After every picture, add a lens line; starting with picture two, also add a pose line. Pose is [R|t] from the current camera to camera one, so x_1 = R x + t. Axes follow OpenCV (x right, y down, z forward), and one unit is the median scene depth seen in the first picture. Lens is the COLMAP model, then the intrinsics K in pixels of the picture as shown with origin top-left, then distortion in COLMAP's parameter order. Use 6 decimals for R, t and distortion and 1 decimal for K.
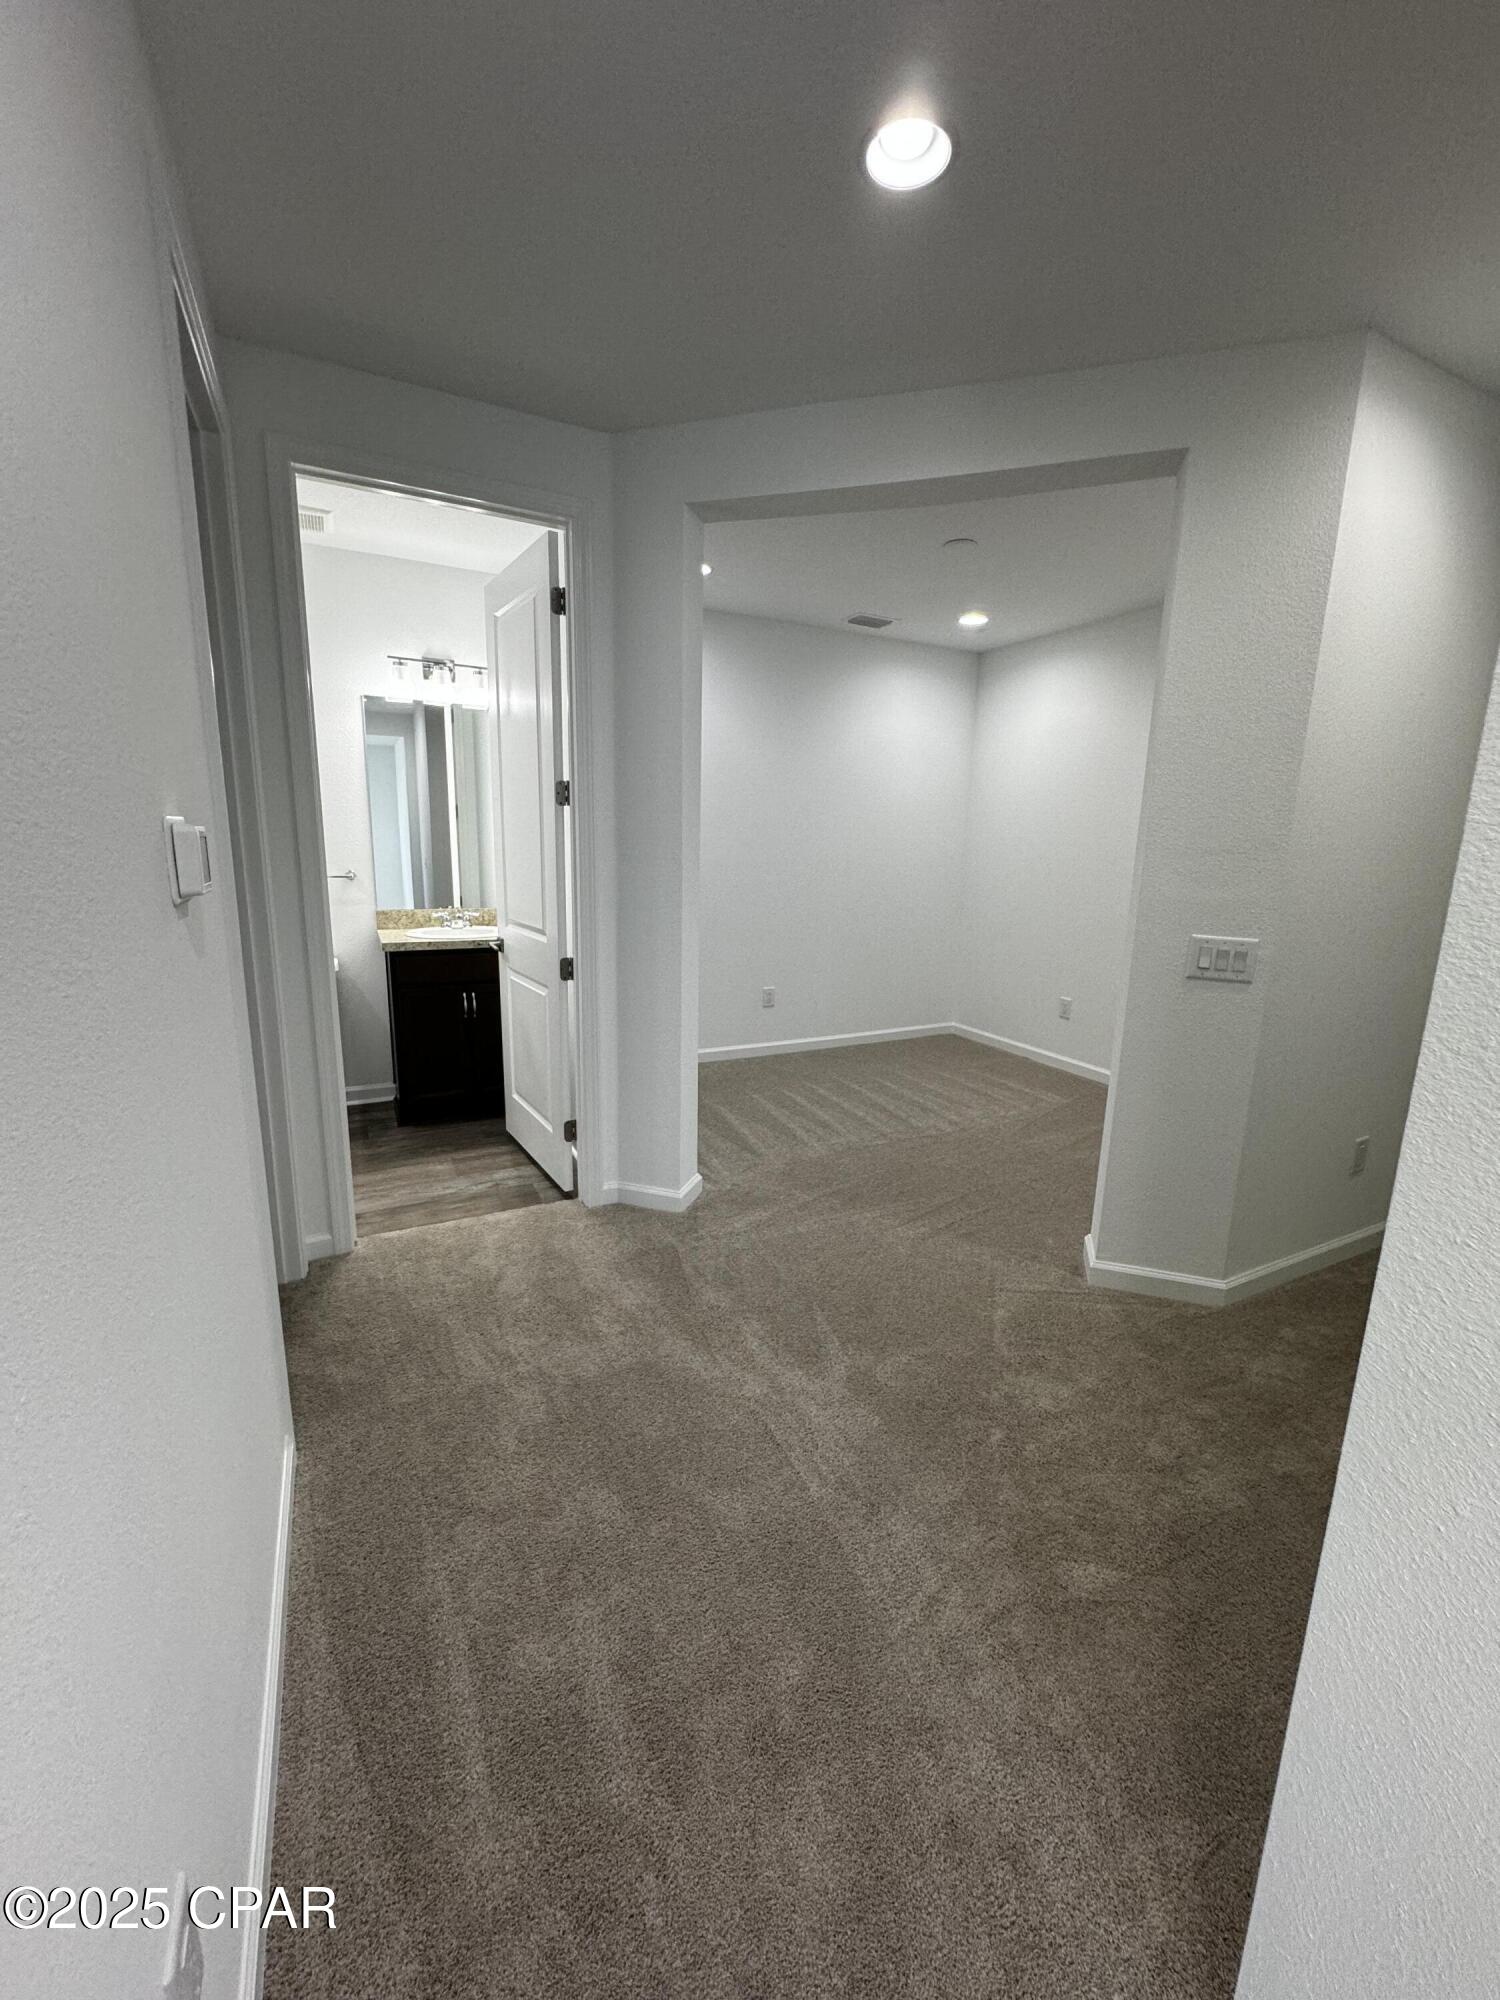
lens RADIAL K [[800.1, 0, 750.0], [0, 800.1, 1000.0], [0, 0, 1]] dist [0.001342, 0.000323]
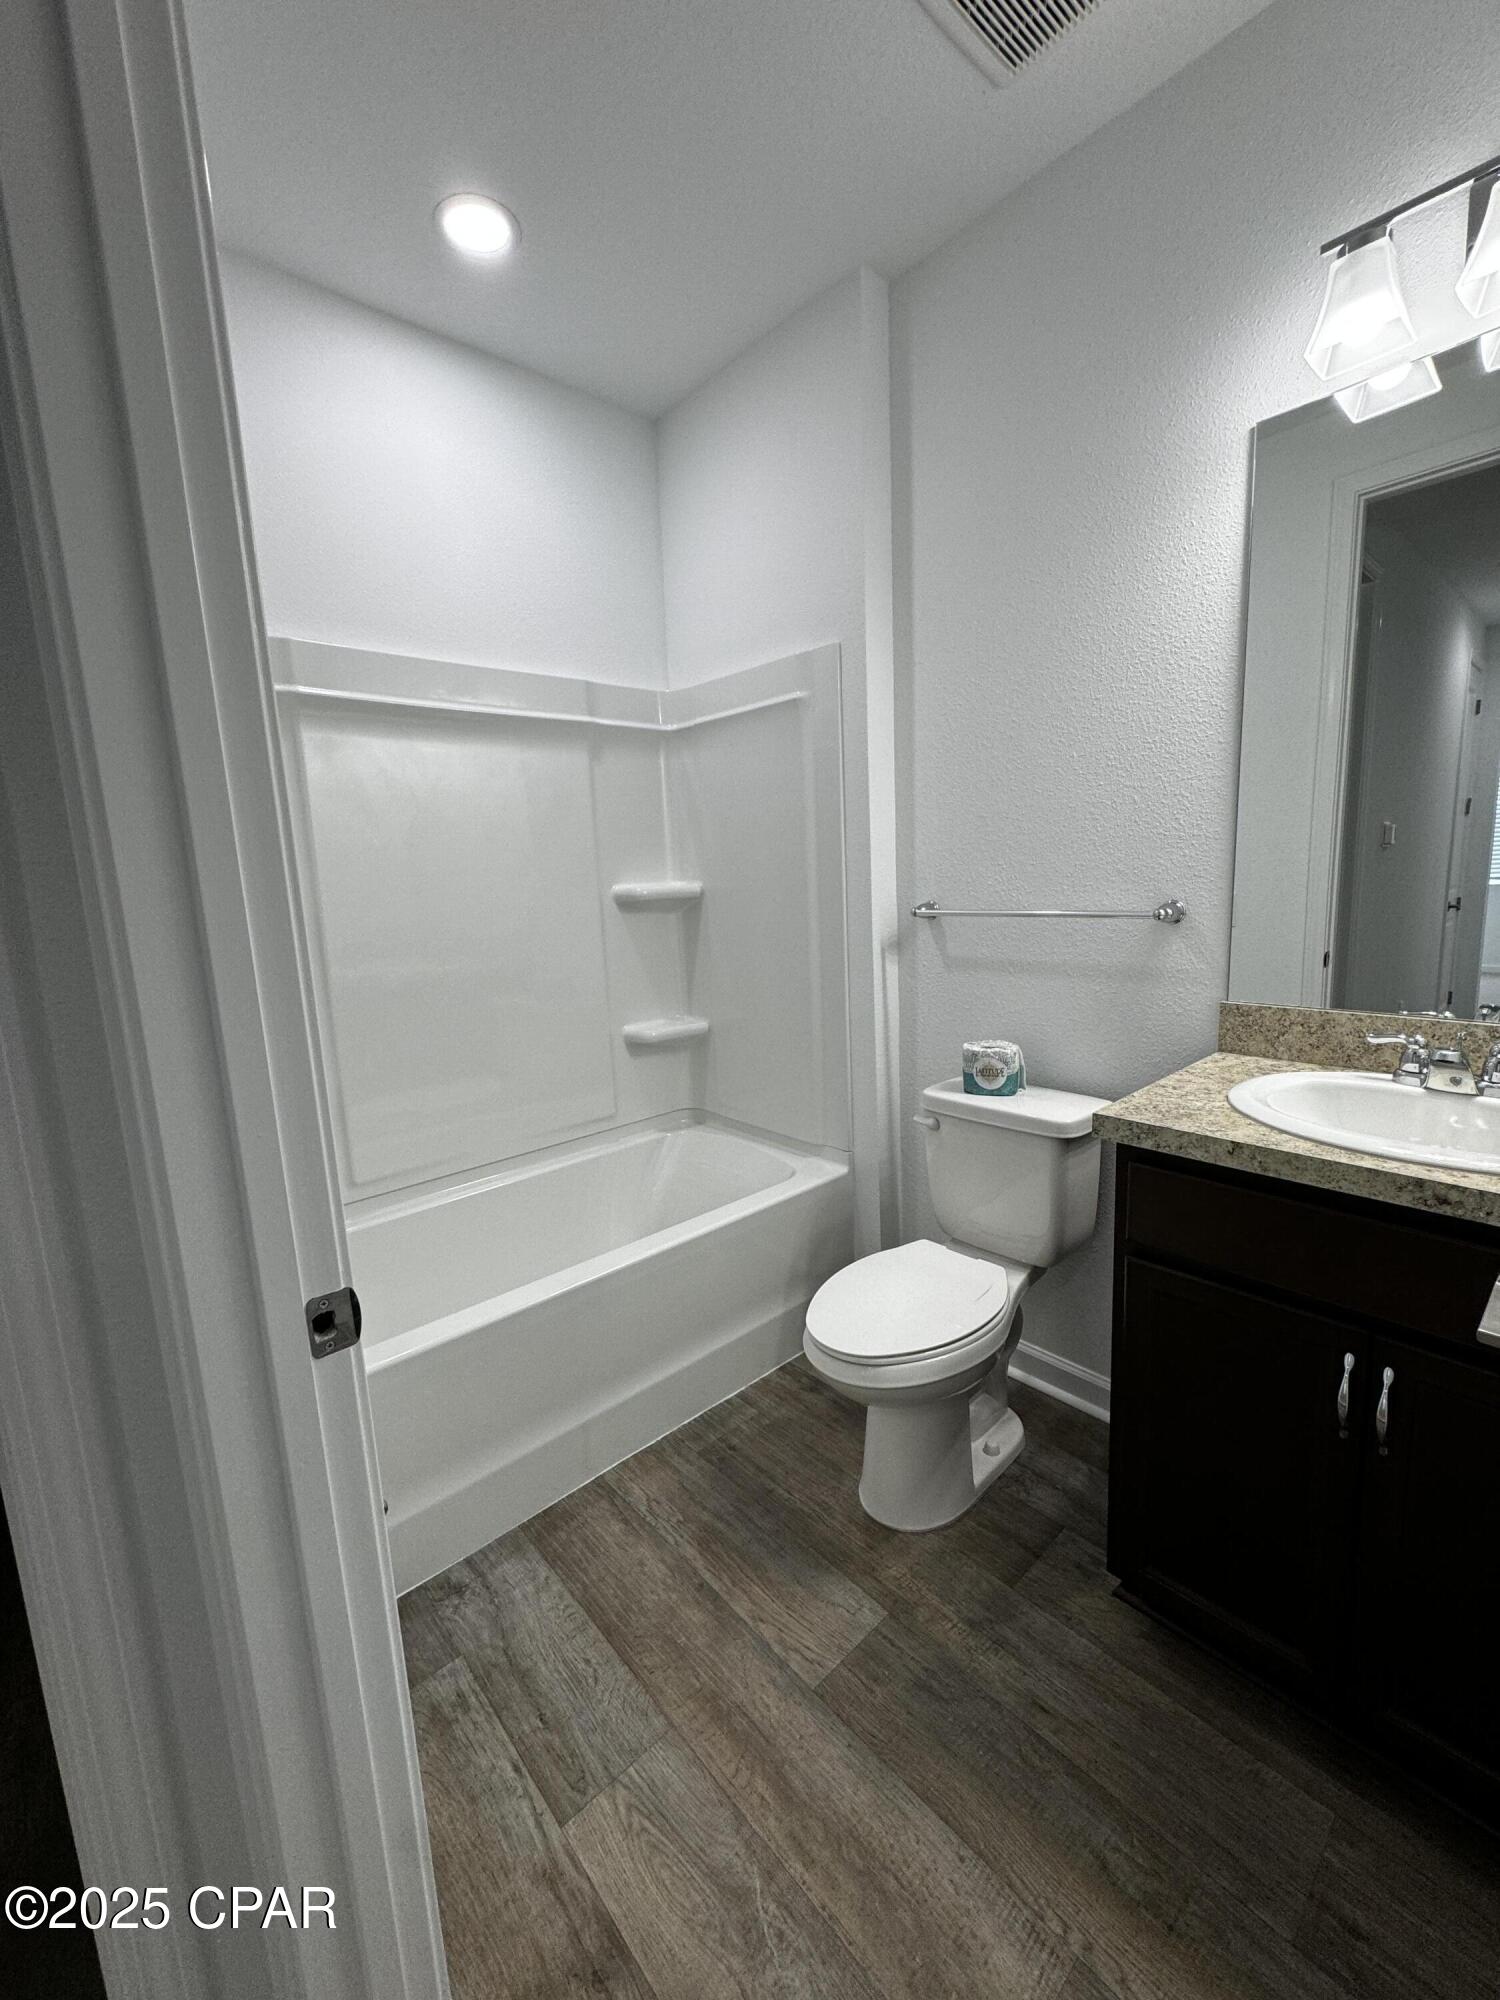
lens RADIAL K [[800.1, 0, 750.0], [0, 800.1, 1000.0], [0, 0, 1]] dist [0.001342, 0.000323]
pose [[0.258279, 0.120185, -0.958565, -0.161696], [-0.135165, 0.986967, 0.087327, -0.123543], [0.956568, 0.107010, 0.271158, 0.715663]]
